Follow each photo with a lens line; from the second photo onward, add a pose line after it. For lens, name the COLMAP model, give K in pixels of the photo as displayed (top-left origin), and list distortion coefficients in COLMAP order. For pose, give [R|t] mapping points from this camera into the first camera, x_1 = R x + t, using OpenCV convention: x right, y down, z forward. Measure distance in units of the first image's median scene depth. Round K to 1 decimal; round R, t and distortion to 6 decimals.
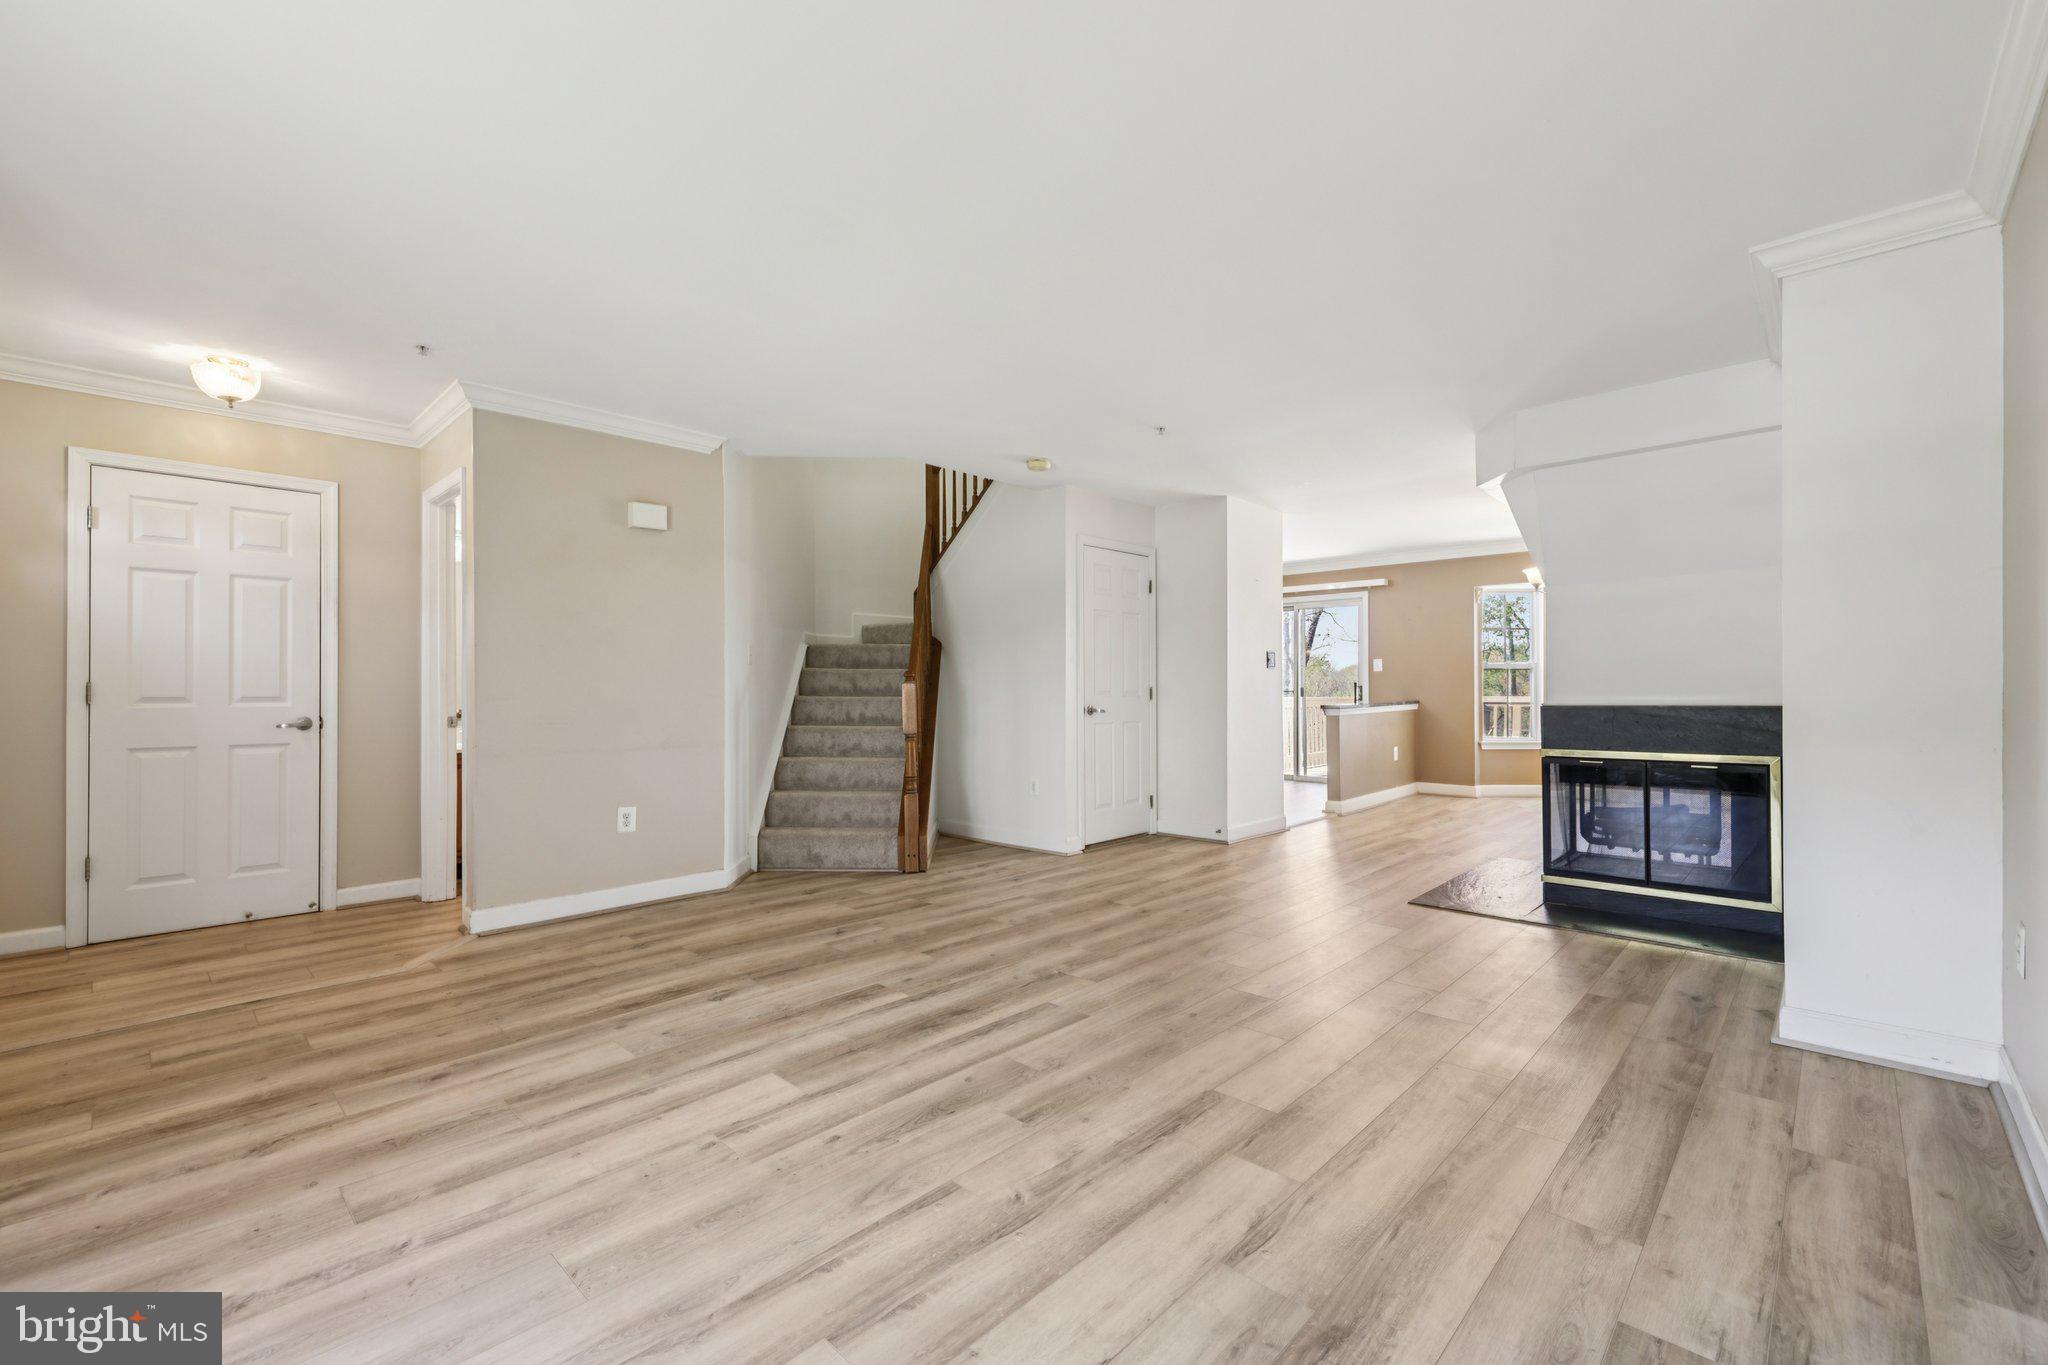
lens RADIAL K [[860.1, 0, 1002.4], [0, 860.1, 677.7], [0, 0, 1]] dist [0.000058, -0.000192]
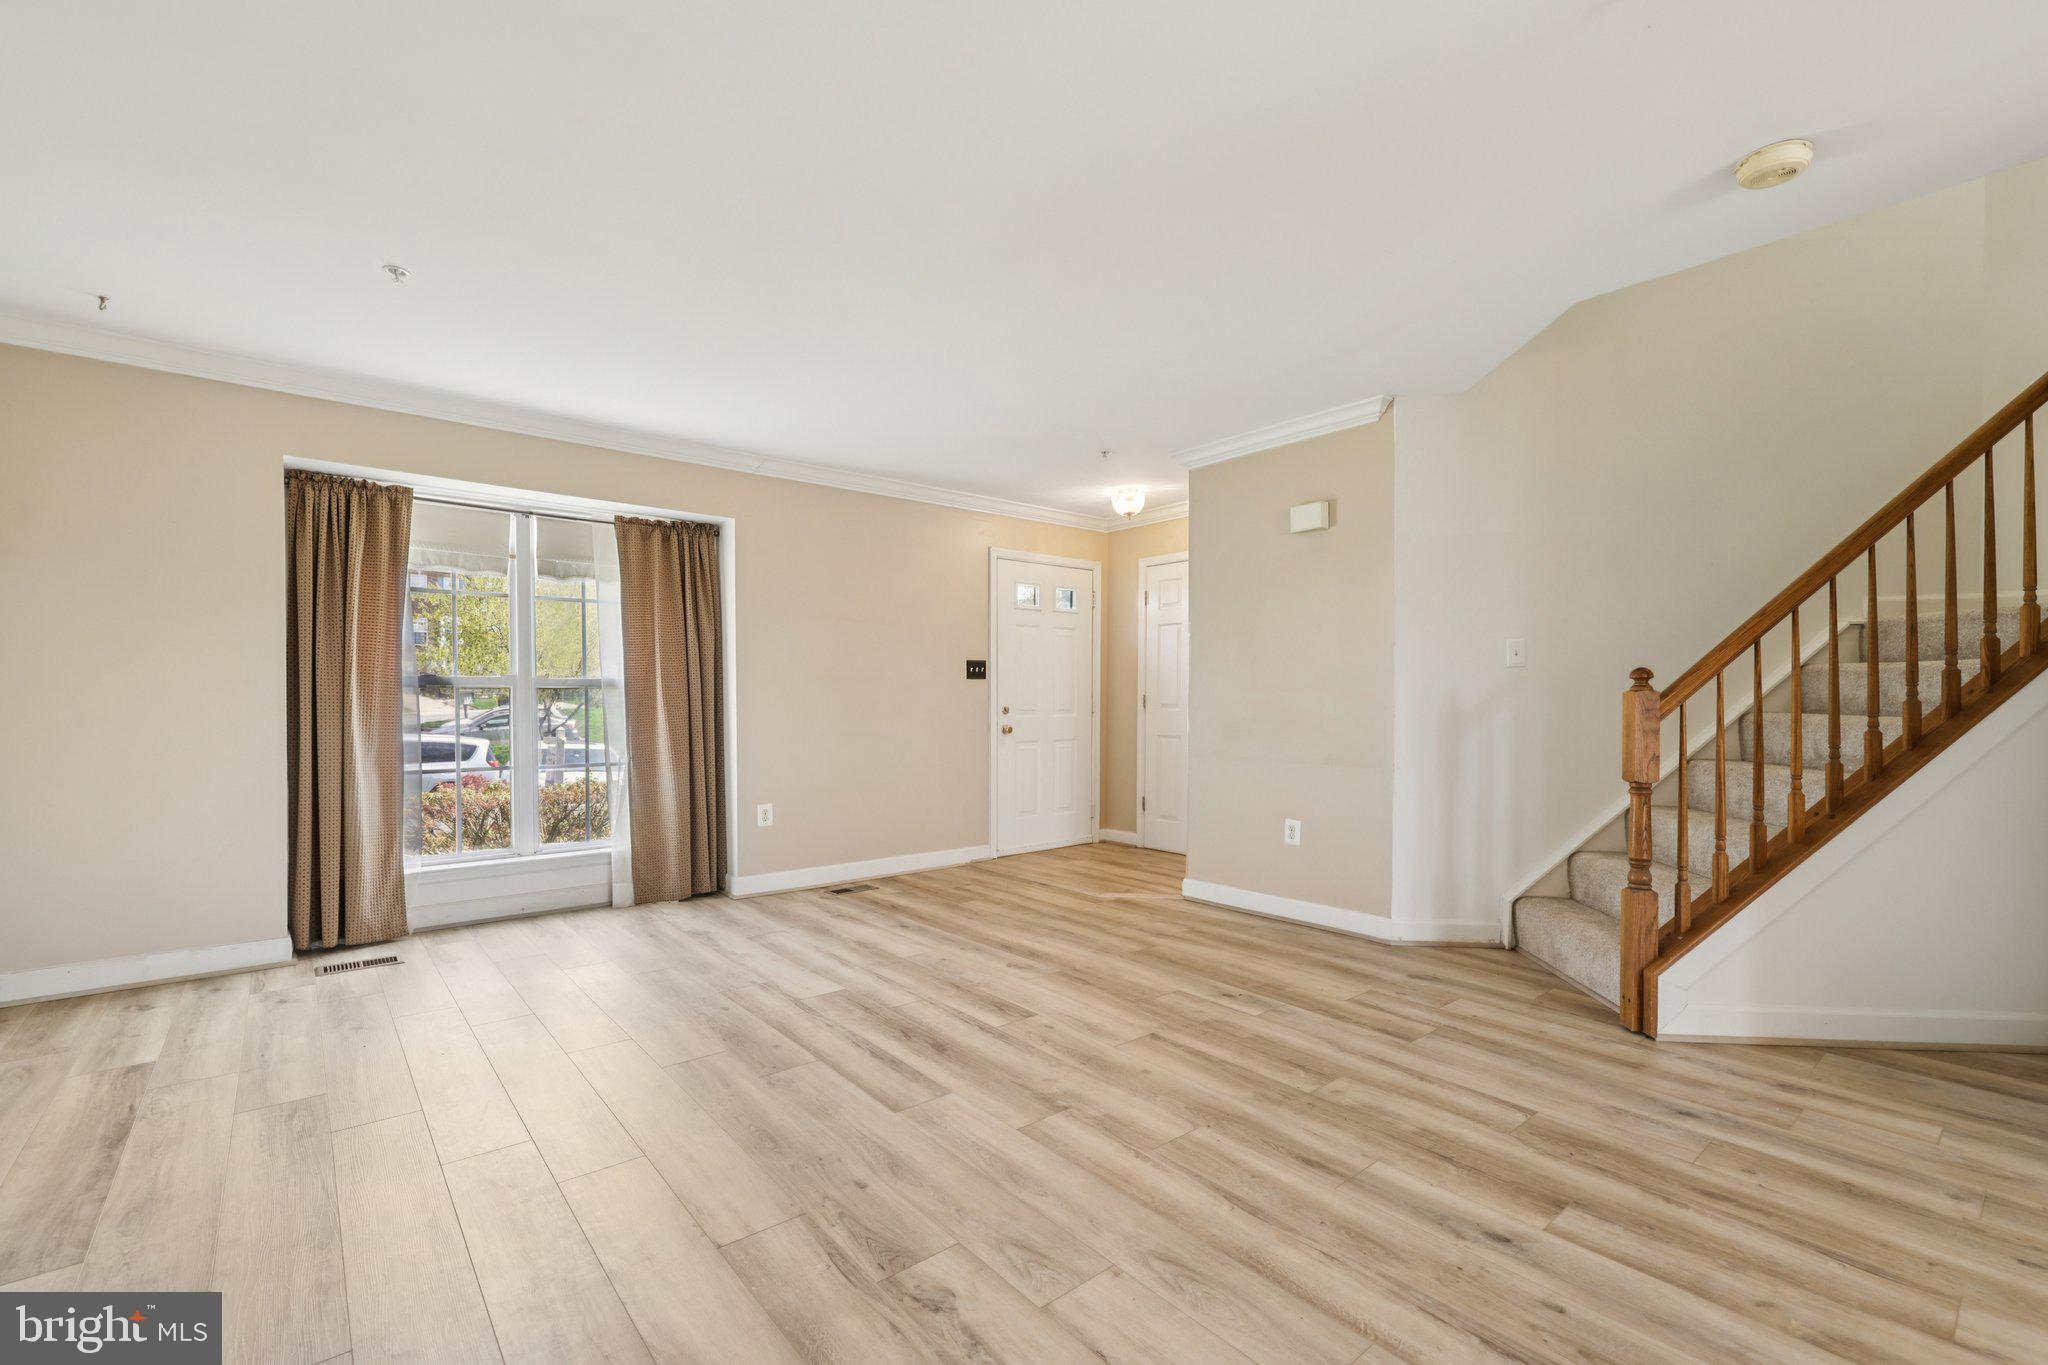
lens RADIAL K [[882.7, 0, 1033.0], [0, 882.7, 693.7], [0, 0, 1]] dist [0.002438, 0.000305]
pose [[-0.096156, -0.005676, -0.995350, 0.855627], [0.011688, 0.999908, -0.006831, 0.015004], [0.995298, -0.012290, -0.096081, 1.150886]]
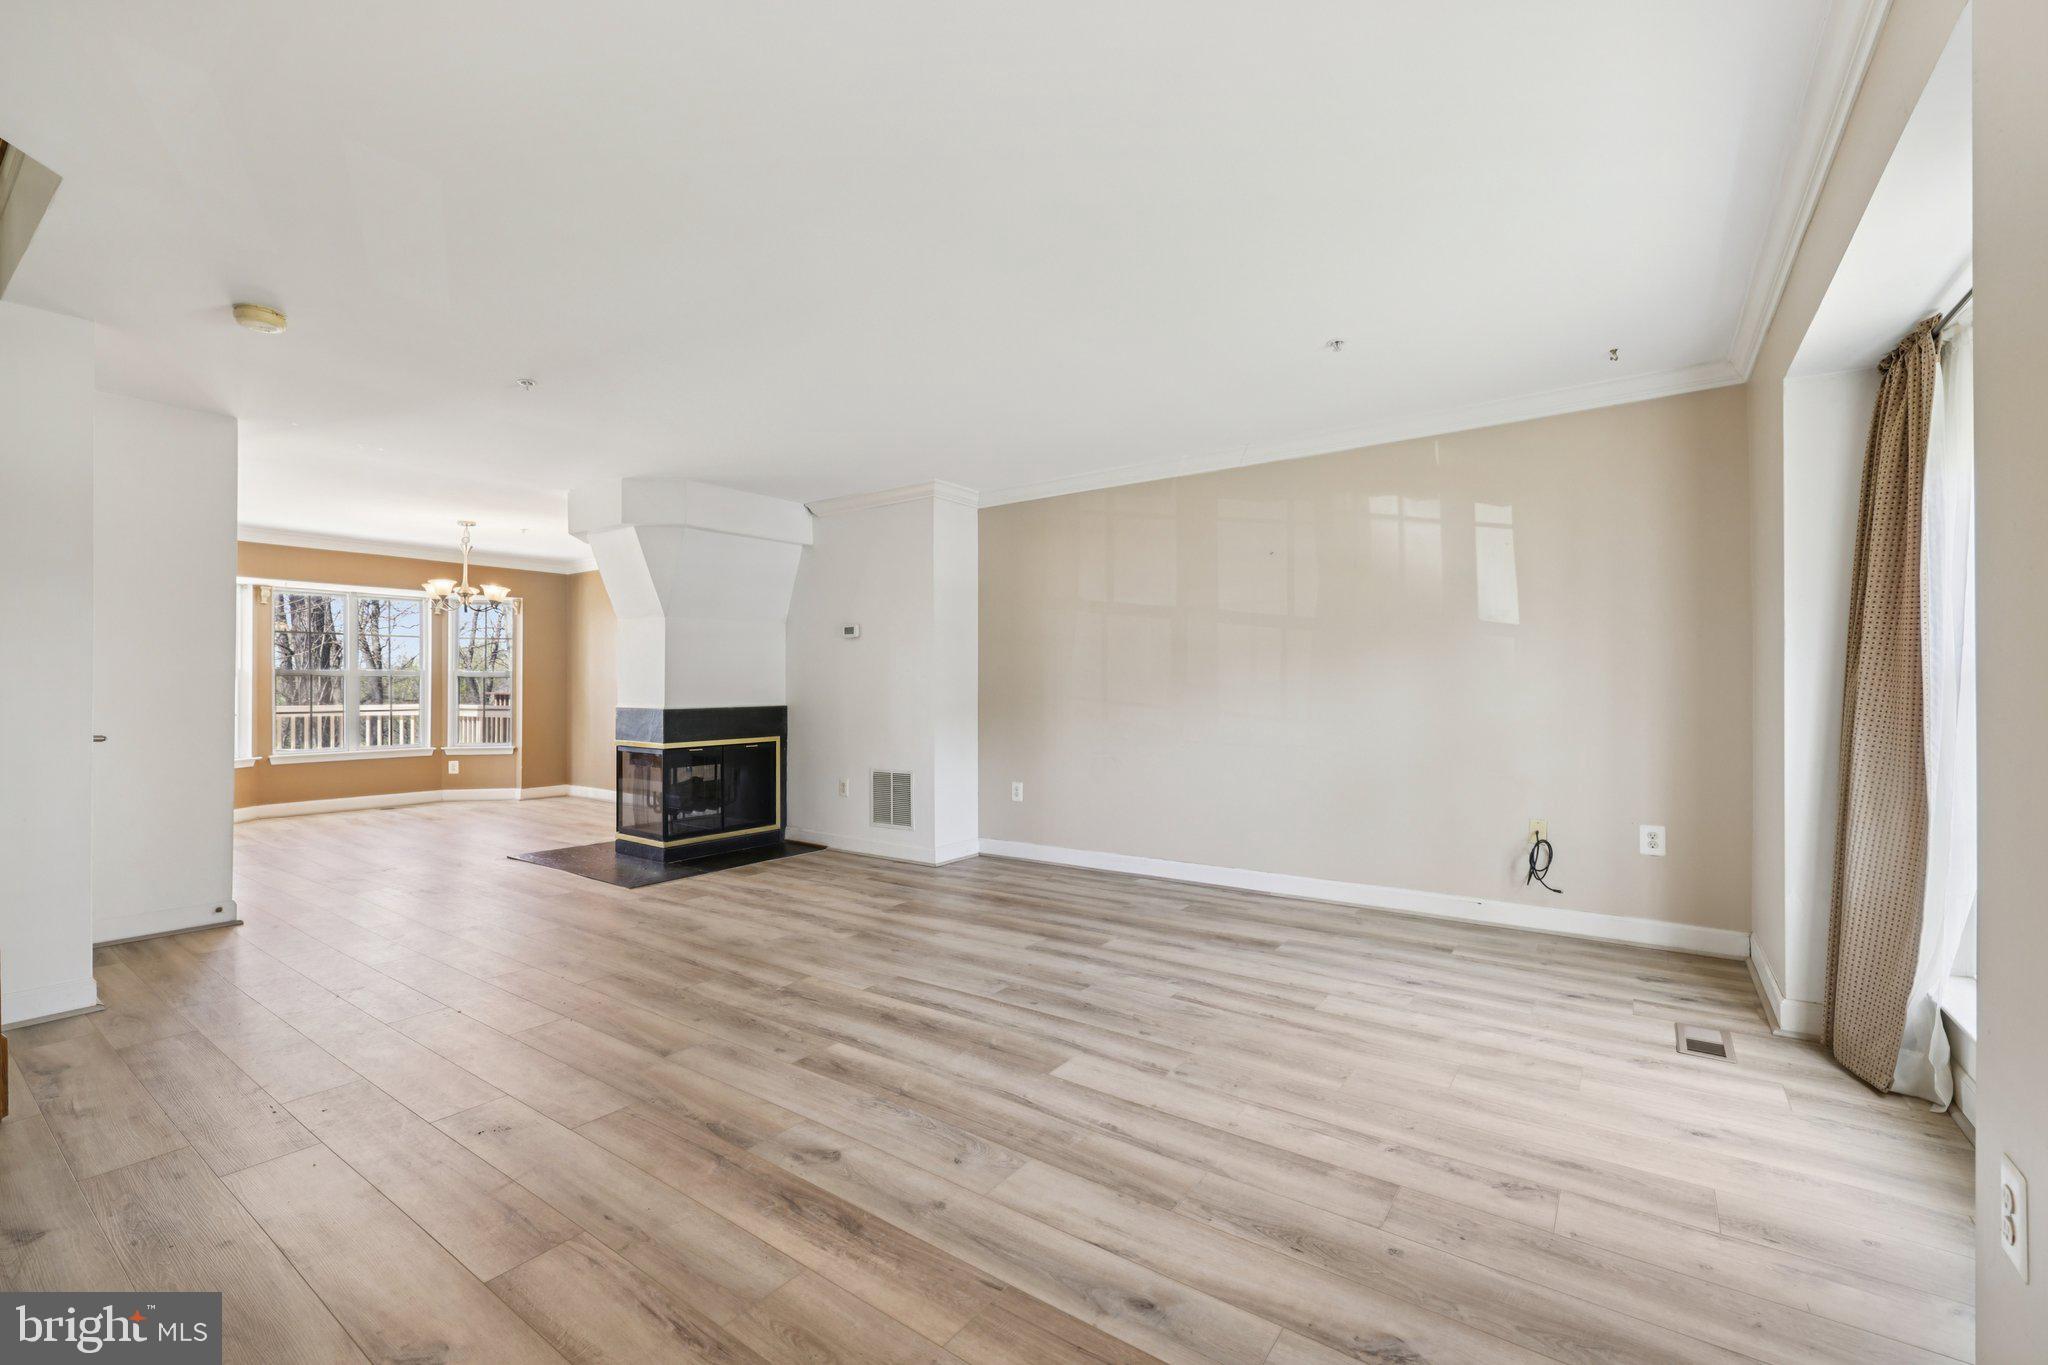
lens RADIAL K [[860.1, 0, 1033.0], [0, 860.1, 694.0], [0, 0, 1]] dist [0.000058, -0.000192]
pose [[-0.153361, -0.000135, 0.988170, -1.025532], [-0.009405, 0.999955, -0.001323, 0.010545], [-0.988125, -0.009496, -0.153355, 0.953423]]
